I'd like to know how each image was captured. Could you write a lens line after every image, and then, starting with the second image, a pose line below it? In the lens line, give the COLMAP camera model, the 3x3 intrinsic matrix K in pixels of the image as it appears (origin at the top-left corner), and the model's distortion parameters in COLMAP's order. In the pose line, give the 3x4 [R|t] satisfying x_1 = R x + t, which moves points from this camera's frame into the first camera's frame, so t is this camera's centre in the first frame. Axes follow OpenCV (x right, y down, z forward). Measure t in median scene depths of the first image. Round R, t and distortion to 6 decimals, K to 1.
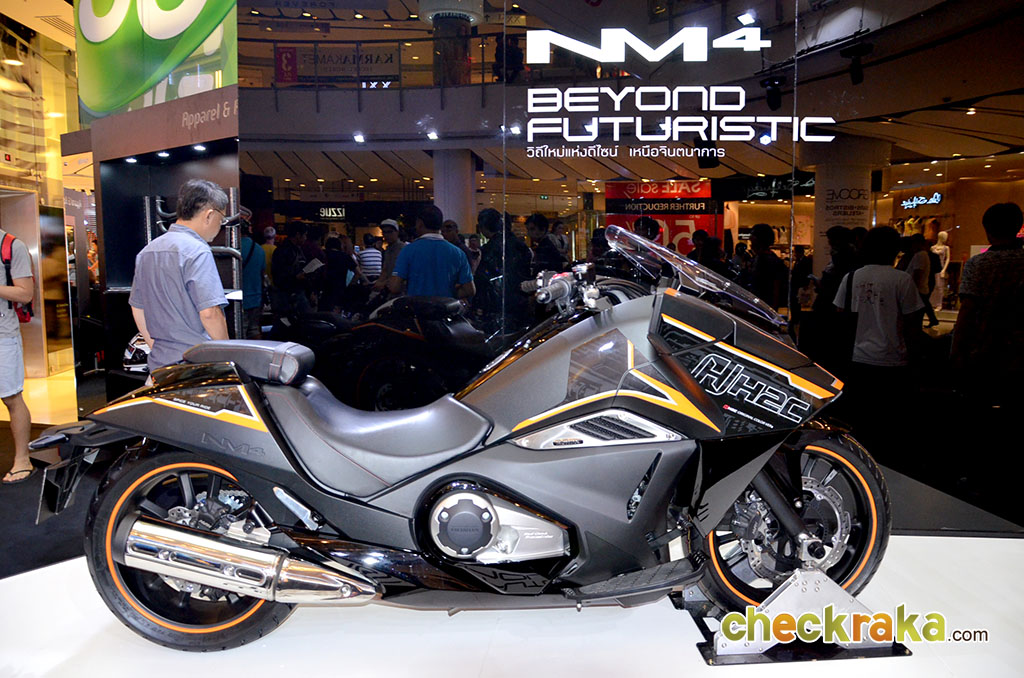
lens RADIAL K [[812.3, 0, 512.0], [0, 812.3, 339.0], [0, 0, 1]] dist [-0.153899, 0.144623]
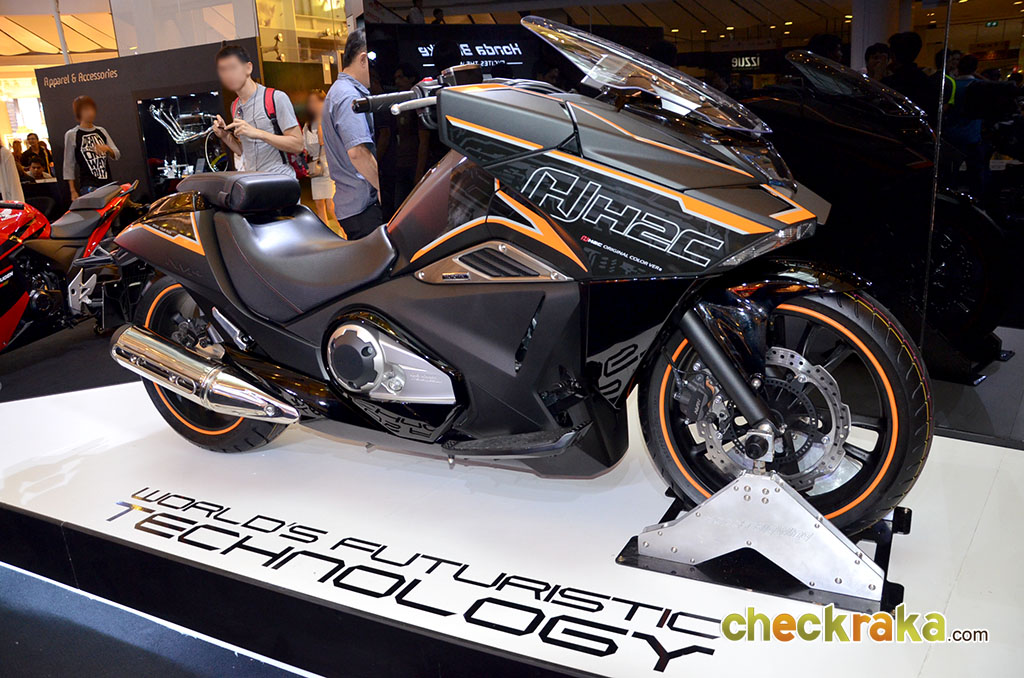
lens RADIAL K [[812.3, 0, 512.0], [0, 812.3, 339.0], [0, 0, 1]] dist [-0.153899, 0.144623]
pose [[0.858869, 0.085936, -0.504935, 0.572101], [0.002627, 0.985072, 0.172121, 0.043677], [0.512189, -0.149156, 0.845822, 0.285570]]
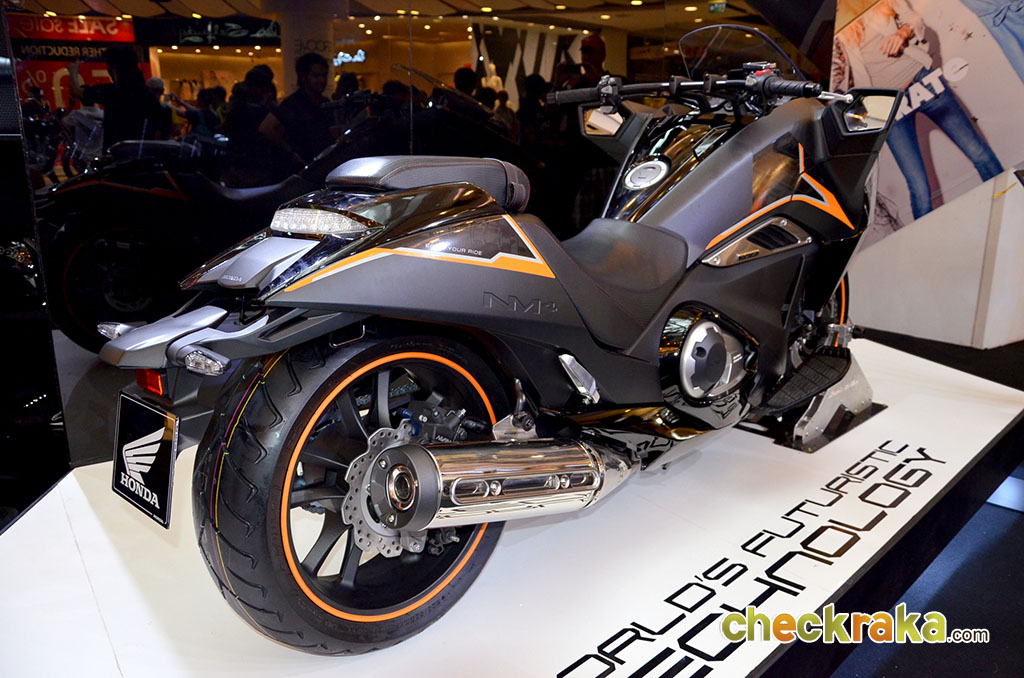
lens RADIAL K [[873.1, 0, 512.0], [0, 873.1, 339.0], [0, 0, 1]] dist [0.042081, -0.191253]
pose [[0.701192, -0.156606, 0.695560, -0.870540], [0.062388, 0.985313, 0.158952, 0.044066], [-0.710238, -0.068061, 0.700664, 0.474177]]
